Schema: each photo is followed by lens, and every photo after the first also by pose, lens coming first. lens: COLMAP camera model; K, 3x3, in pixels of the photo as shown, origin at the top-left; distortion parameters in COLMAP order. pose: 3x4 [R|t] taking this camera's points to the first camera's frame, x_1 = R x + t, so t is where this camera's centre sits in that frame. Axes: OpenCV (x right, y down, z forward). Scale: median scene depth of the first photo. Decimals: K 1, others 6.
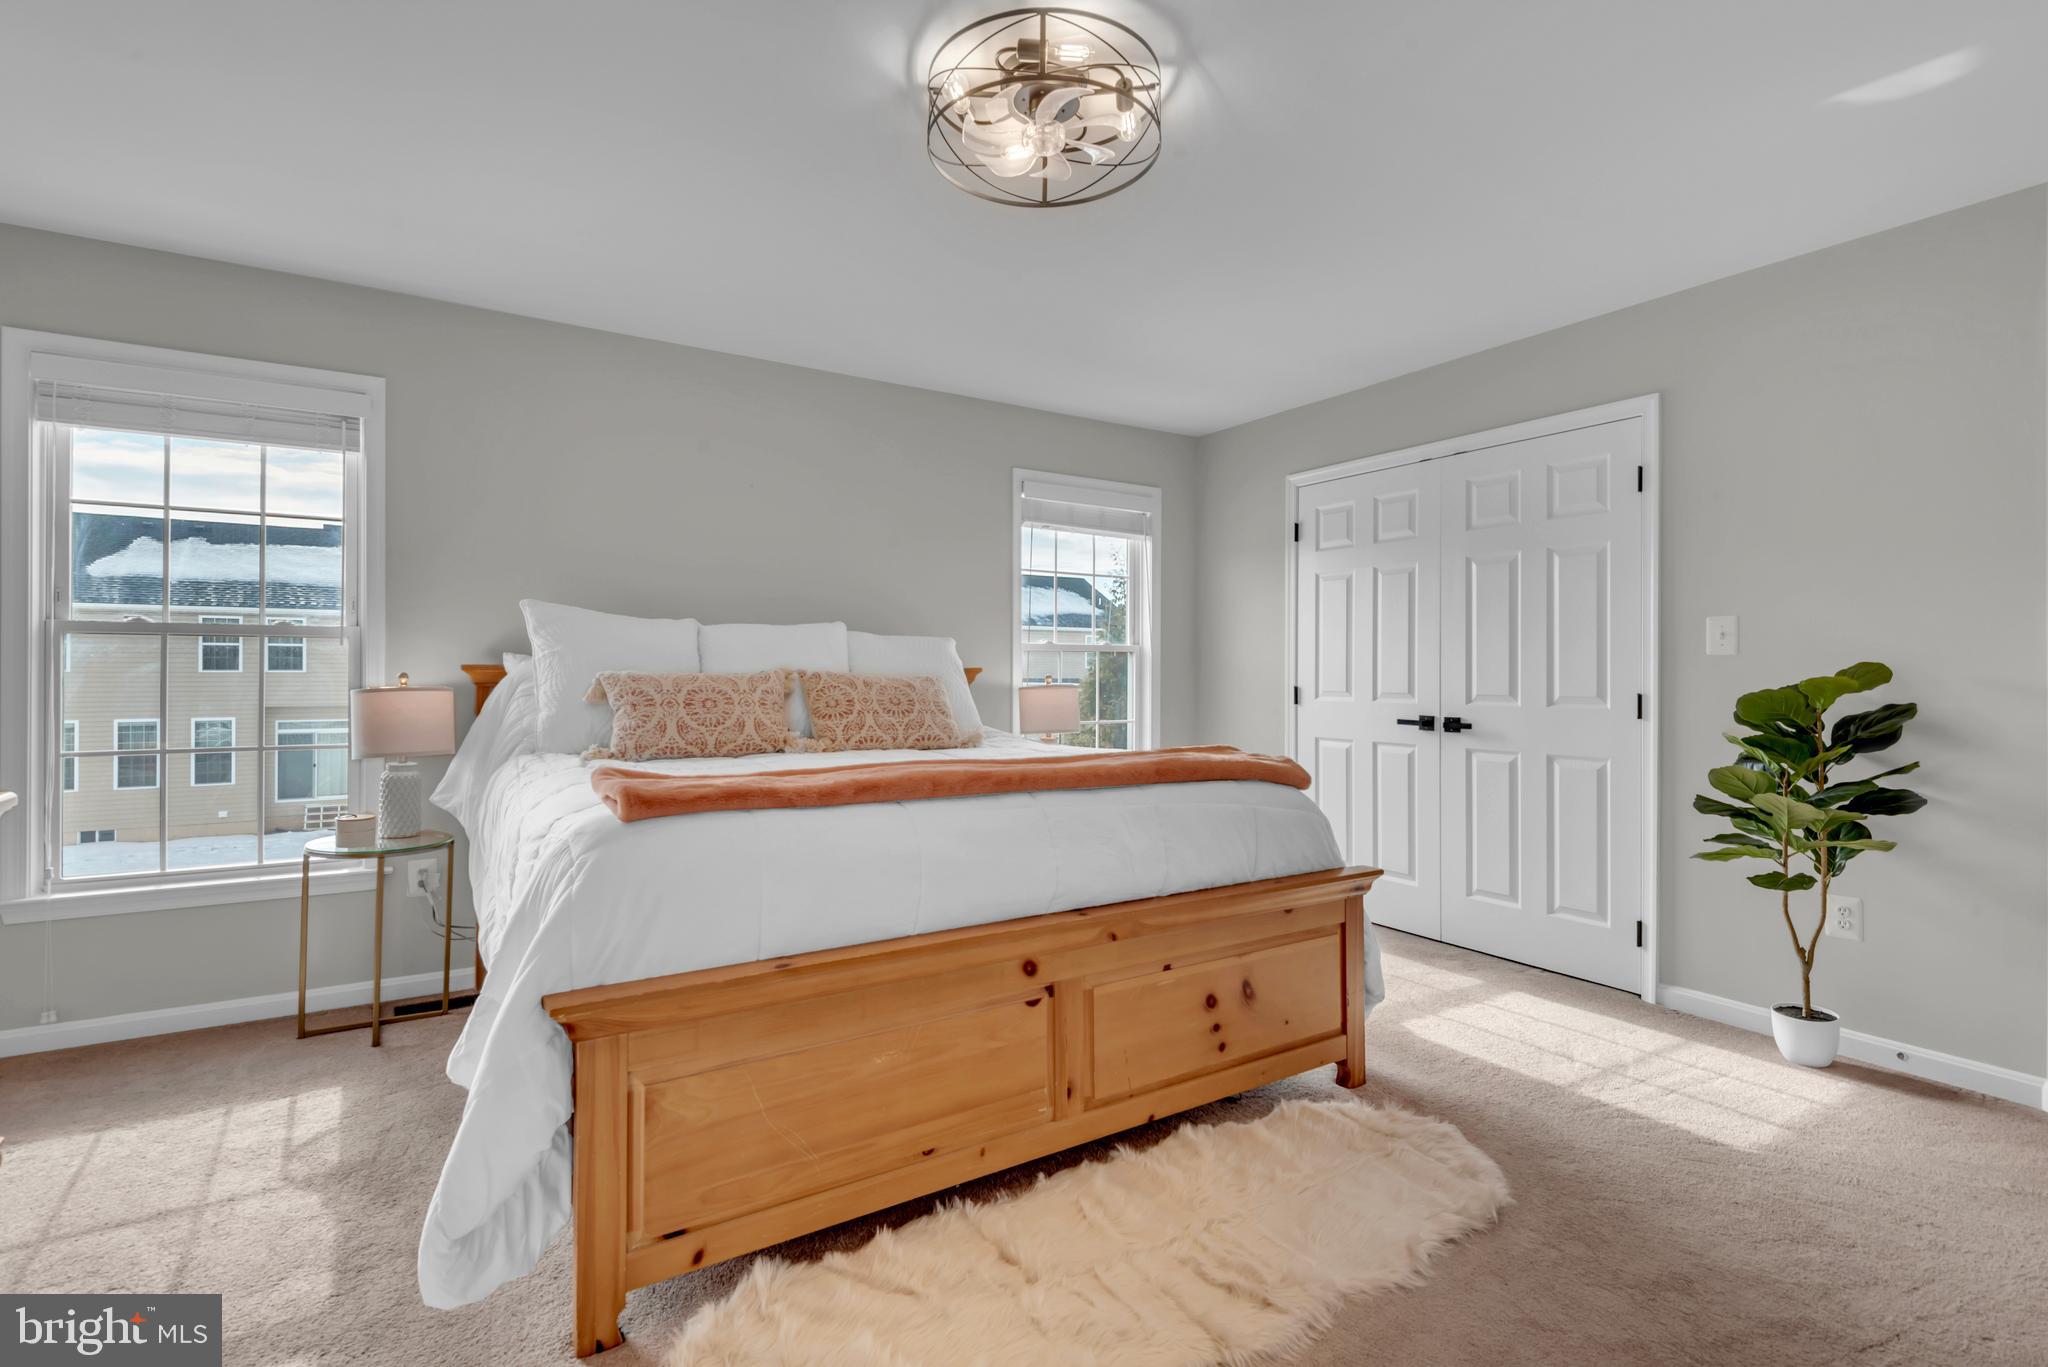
lens RADIAL K [[940.1, 0, 1040.5], [0, 940.1, 669.8], [0, 0, 1]] dist [0.022224, -0.021479]
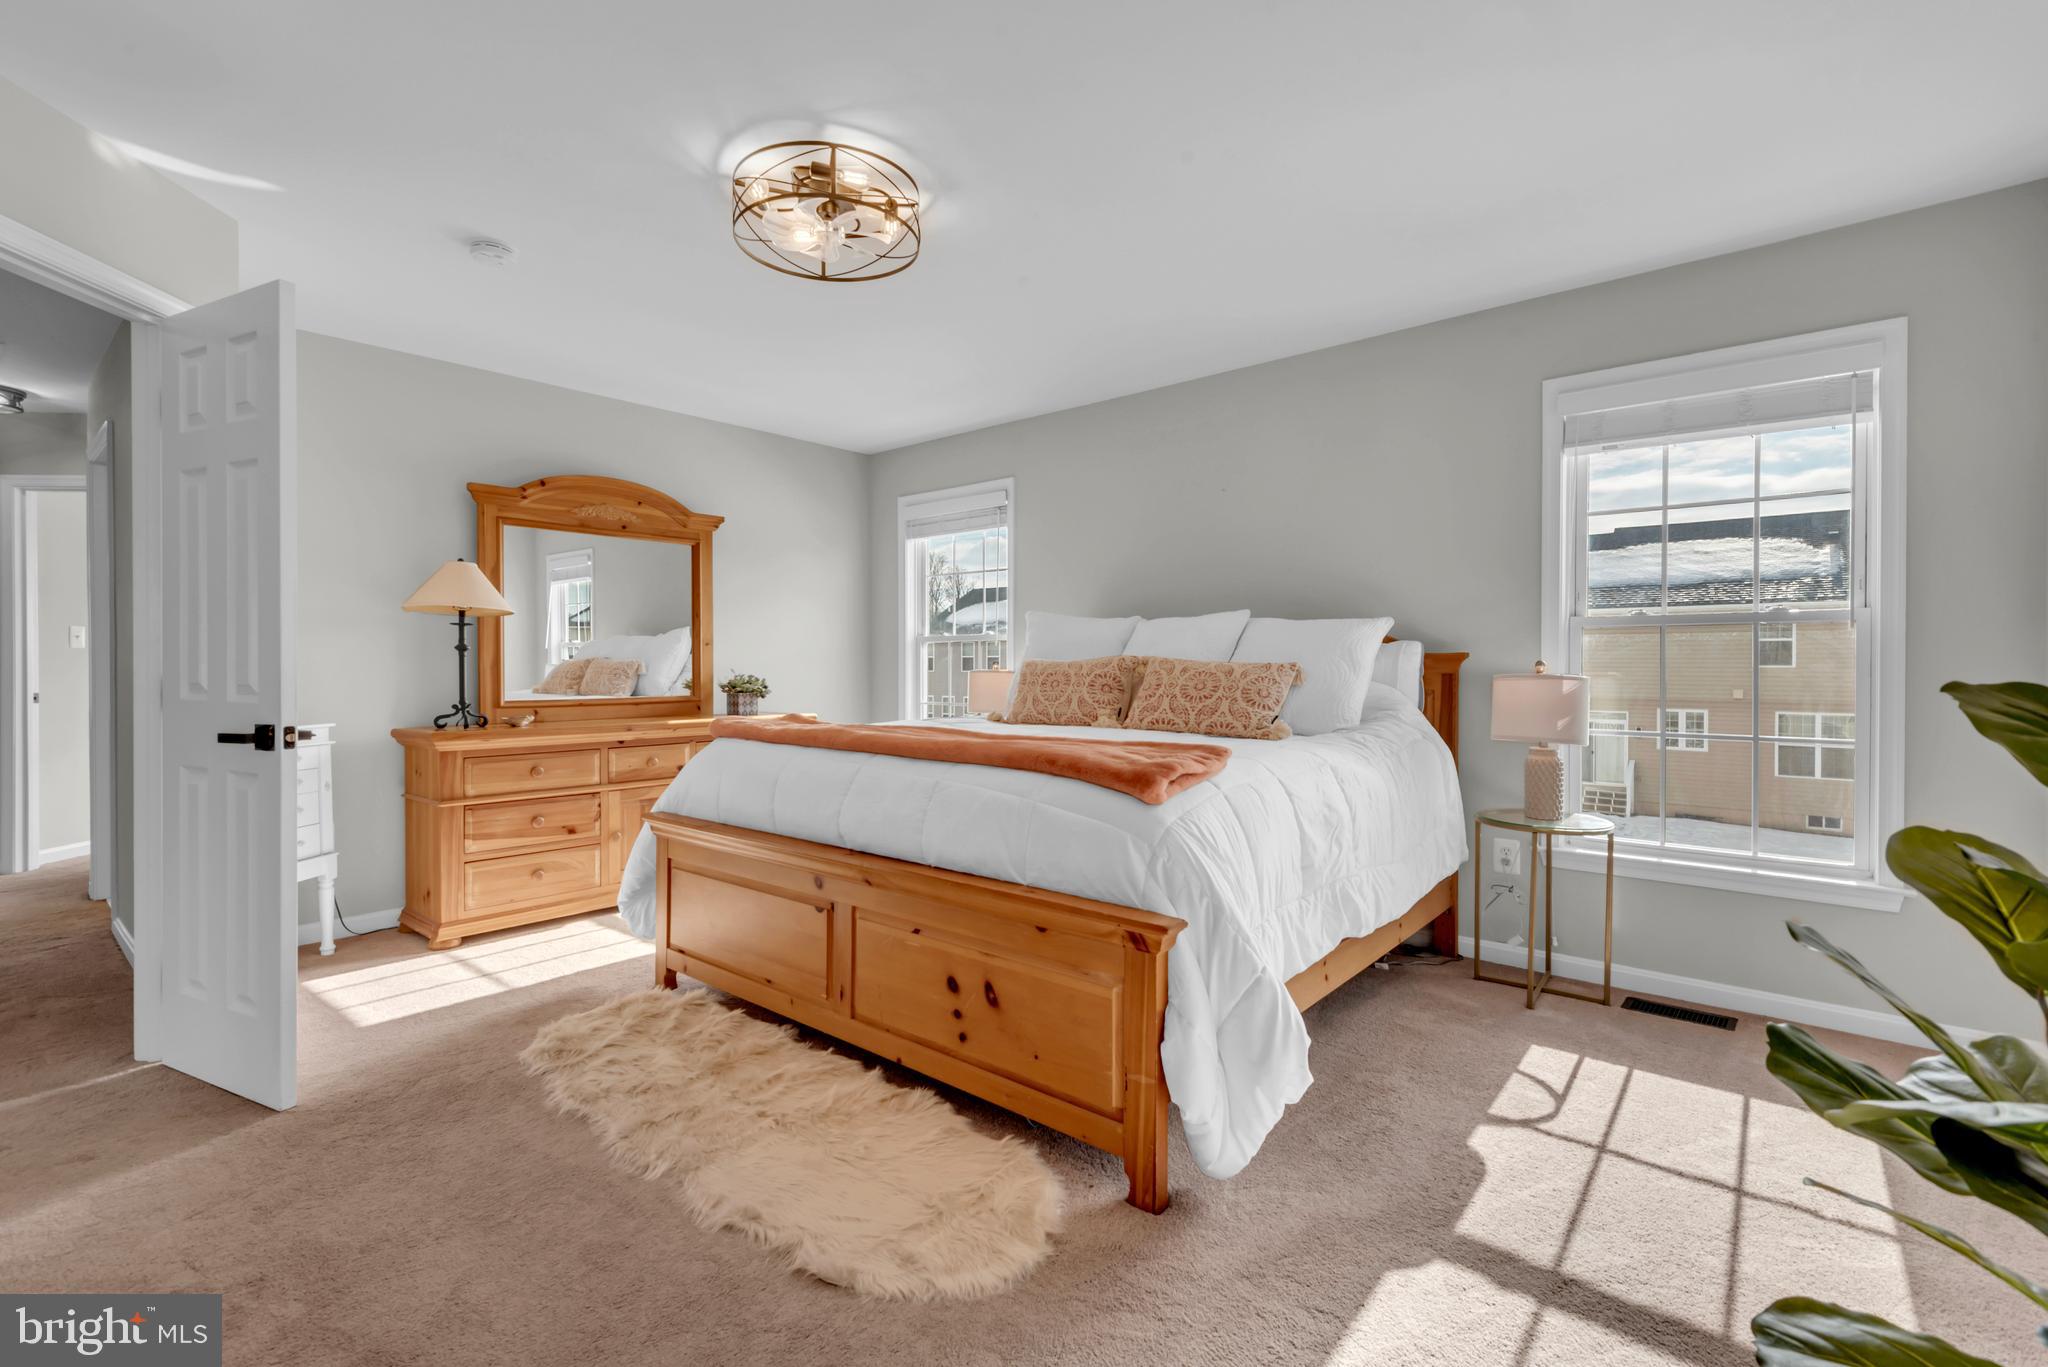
lens RADIAL K [[951.9, 0, 1014.8], [0, 951.9, 659.2], [0, 0, 1]] dist [0.038304, -0.023977]
pose [[0.271775, -0.006956, -0.962336, 1.066064], [0.003542, 0.999974, -0.006227, 0.012594], [0.962354, -0.001717, 0.271792, 0.715805]]
